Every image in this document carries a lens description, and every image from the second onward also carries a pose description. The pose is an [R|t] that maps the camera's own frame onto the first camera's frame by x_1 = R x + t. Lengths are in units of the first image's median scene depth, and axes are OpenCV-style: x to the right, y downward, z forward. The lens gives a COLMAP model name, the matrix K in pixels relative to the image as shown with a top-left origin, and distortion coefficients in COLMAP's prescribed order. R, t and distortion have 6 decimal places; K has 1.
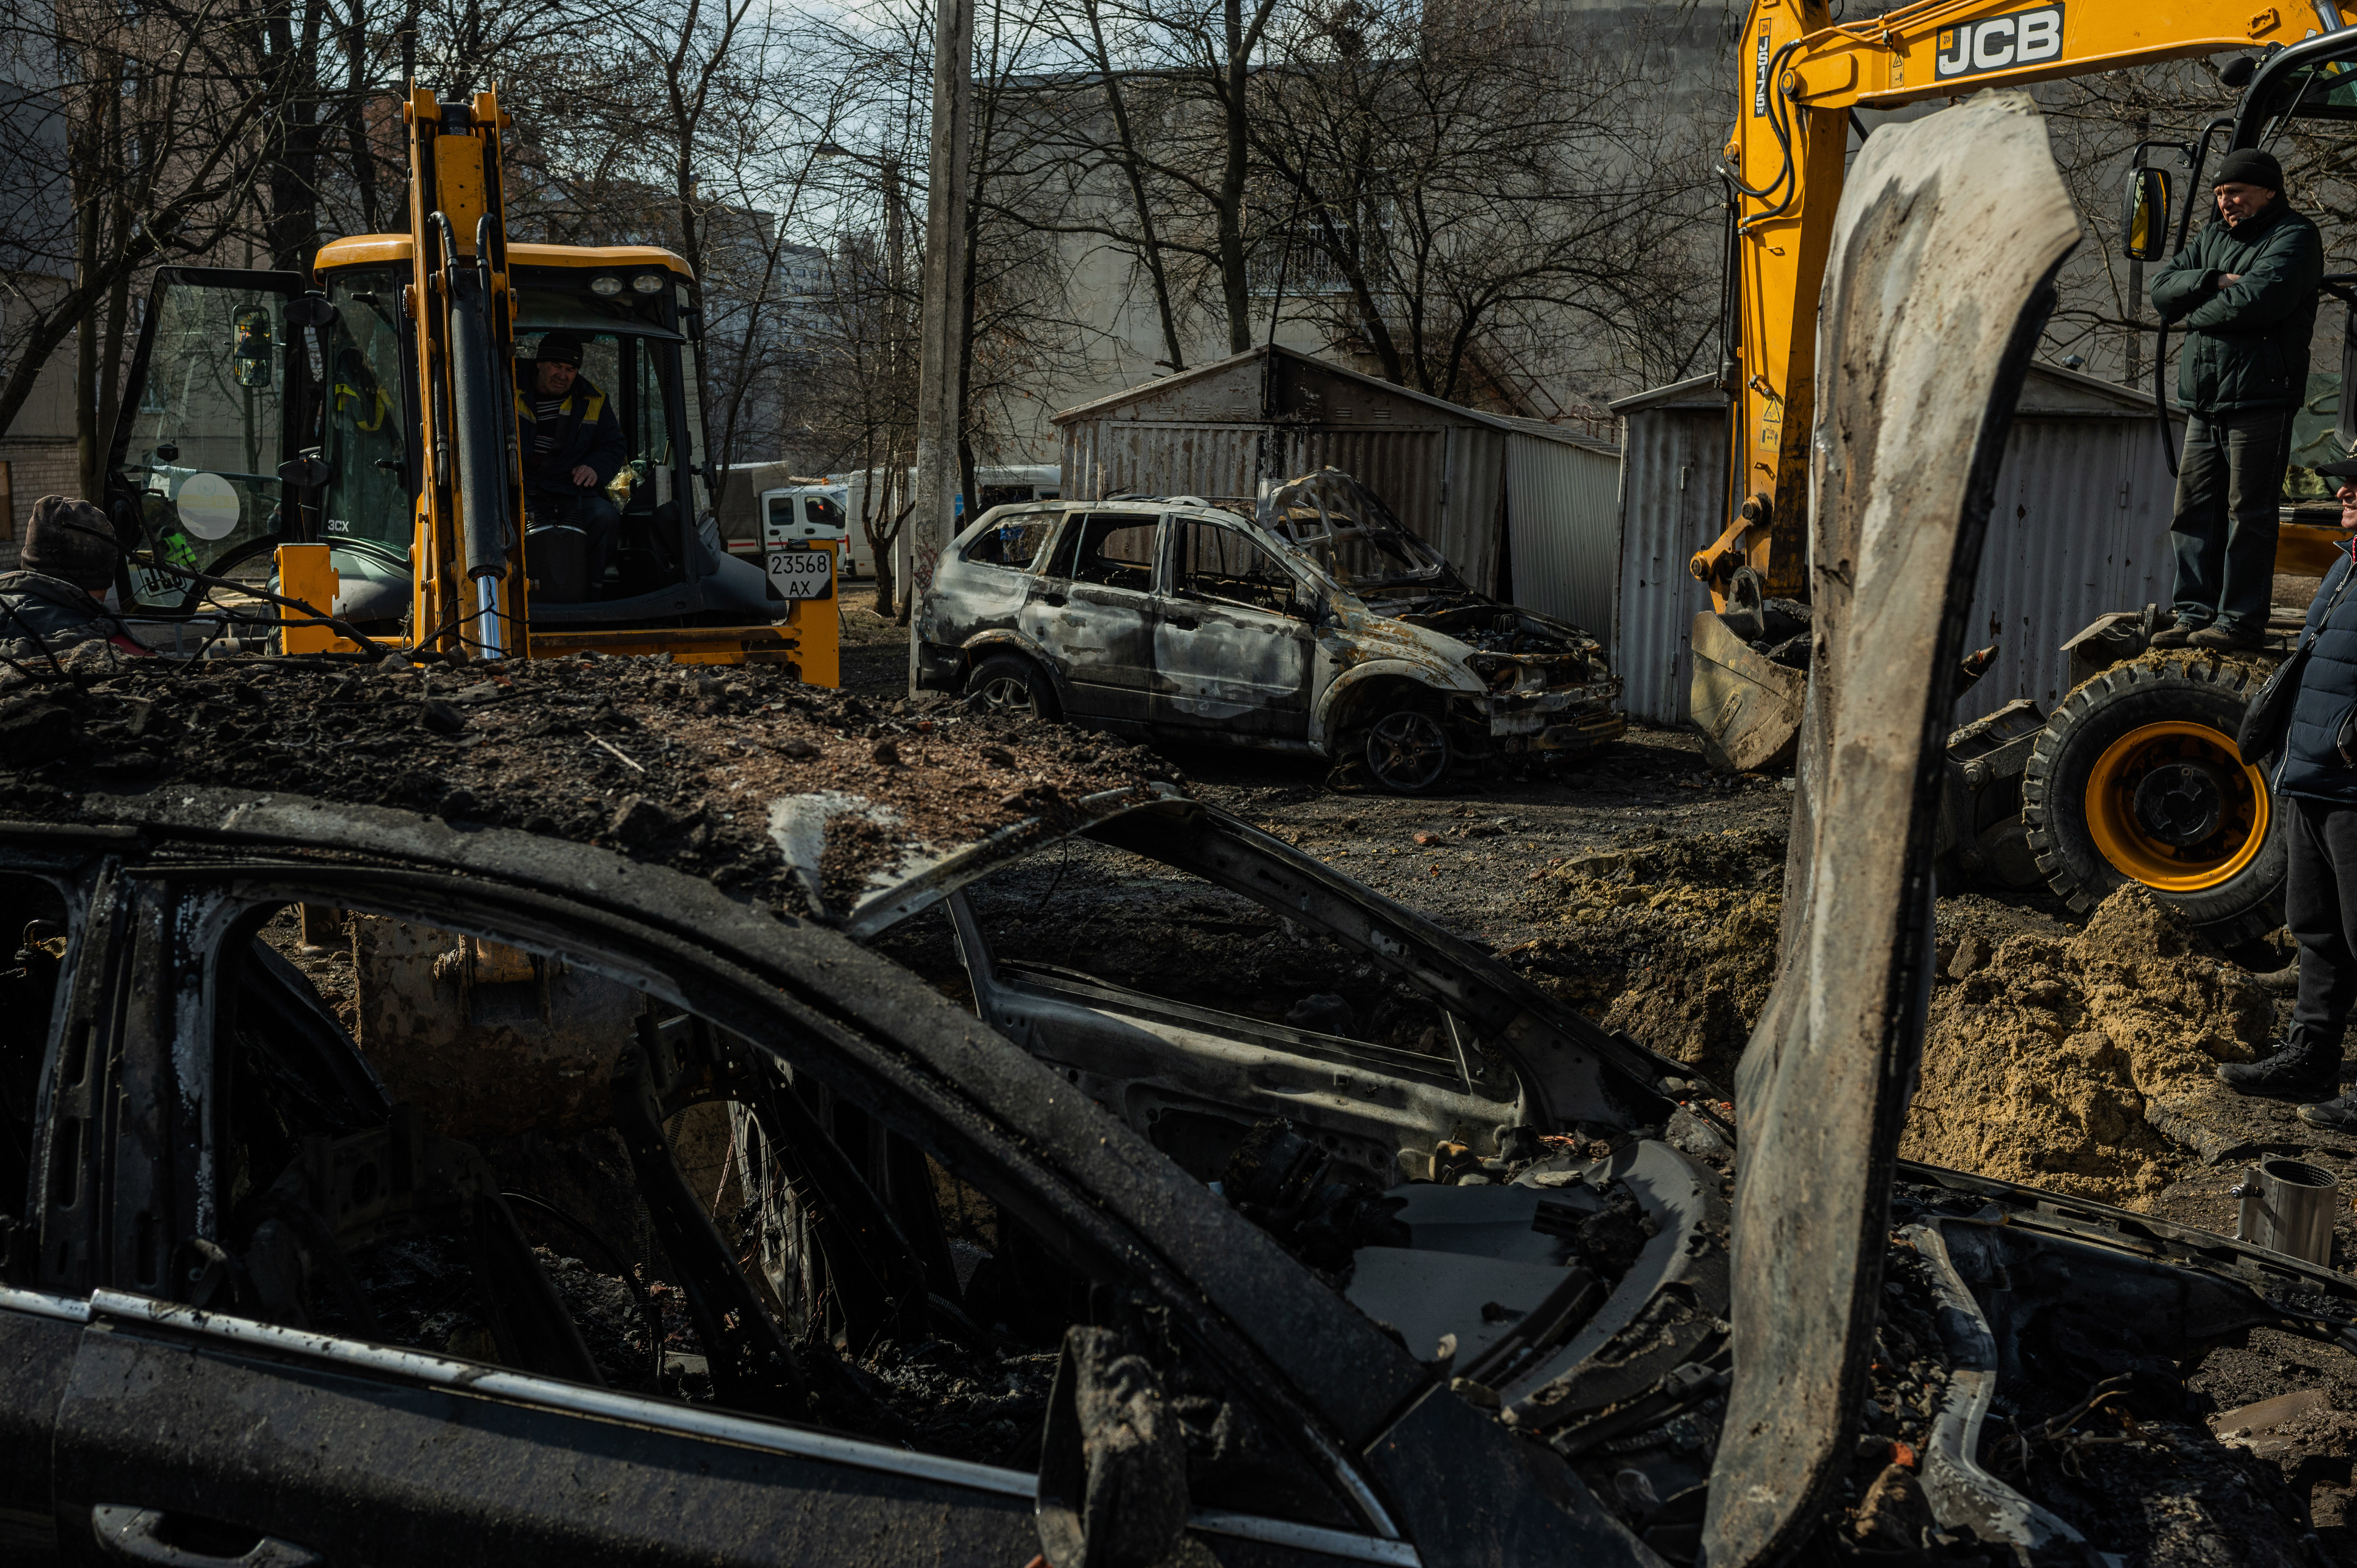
lens RADIAL K [[2250.1, 0, 1178.5], [0, 2250.1, 784.0], [0, 0, 1]] dist [0.003217, 0.016586]
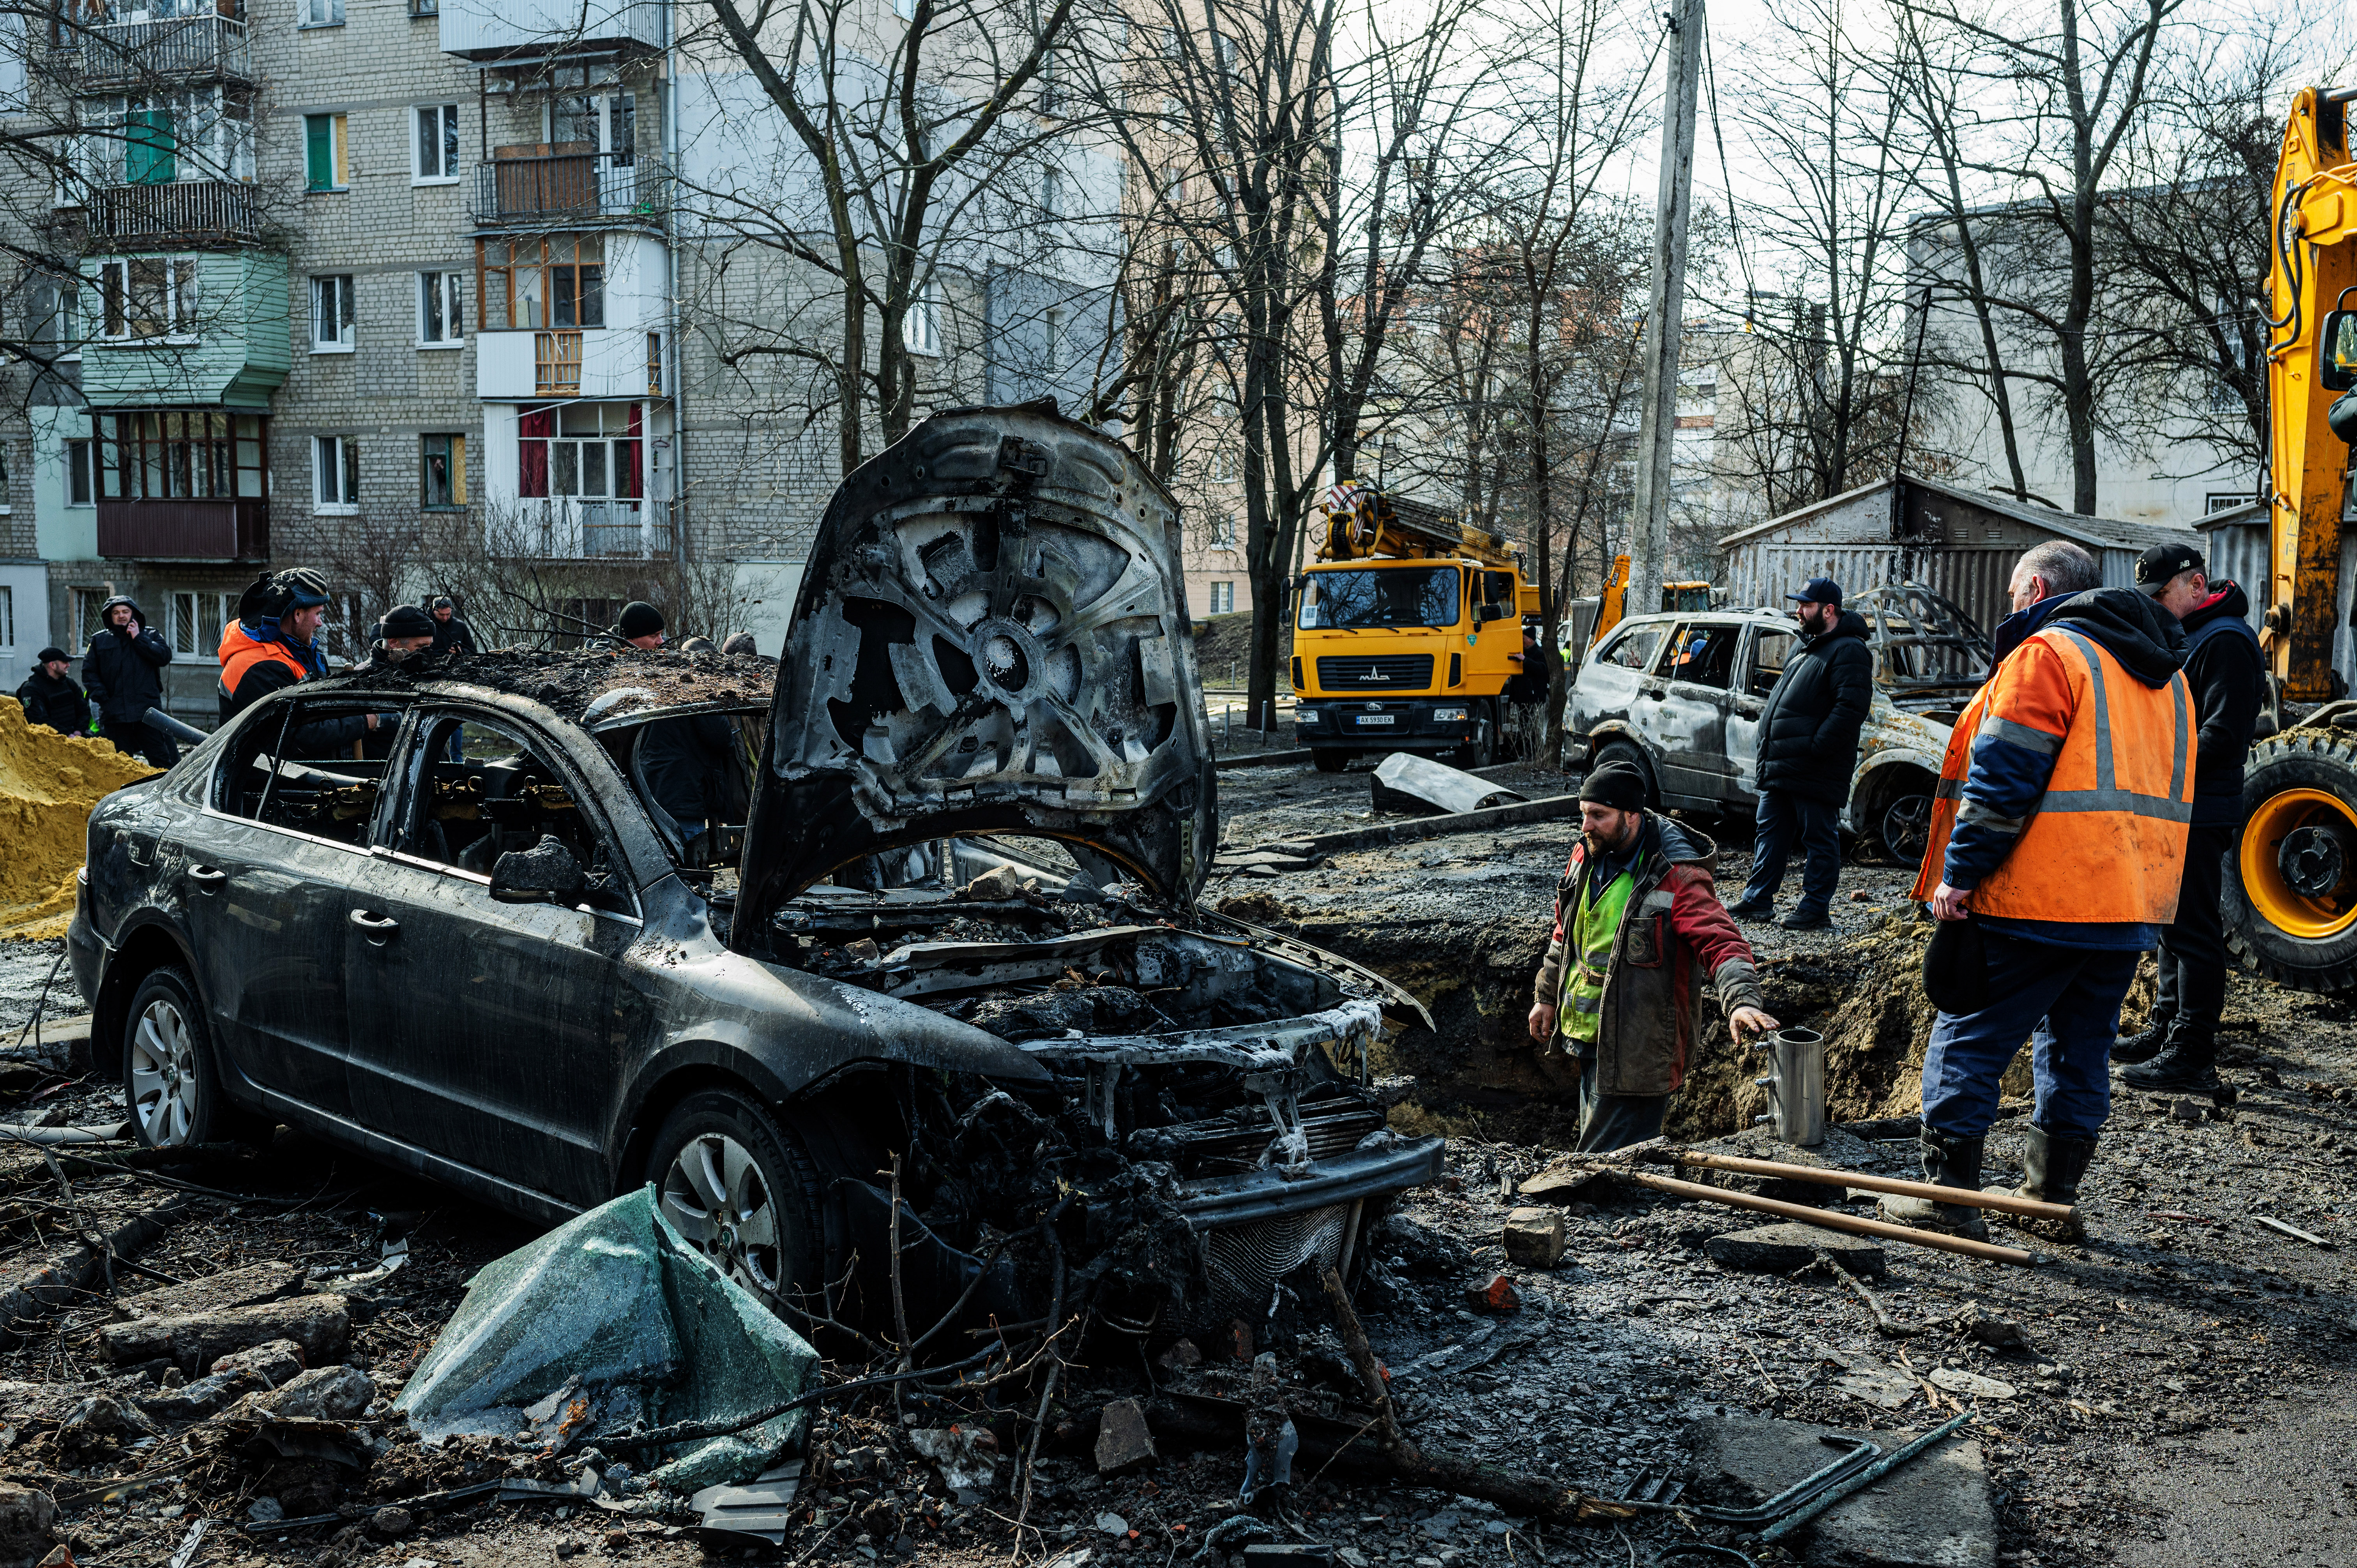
lens RADIAL K [[2250.1, 0, 1178.5], [0, 2250.1, 784.0], [0, 0, 1]] dist [0.003217, 0.016586]
pose [[0.894874, 0.033445, -0.445065, 0.250015], [-0.058960, 0.997308, -0.043604, 0.030761], [0.442408, 0.065261, 0.894436, -0.162554]]
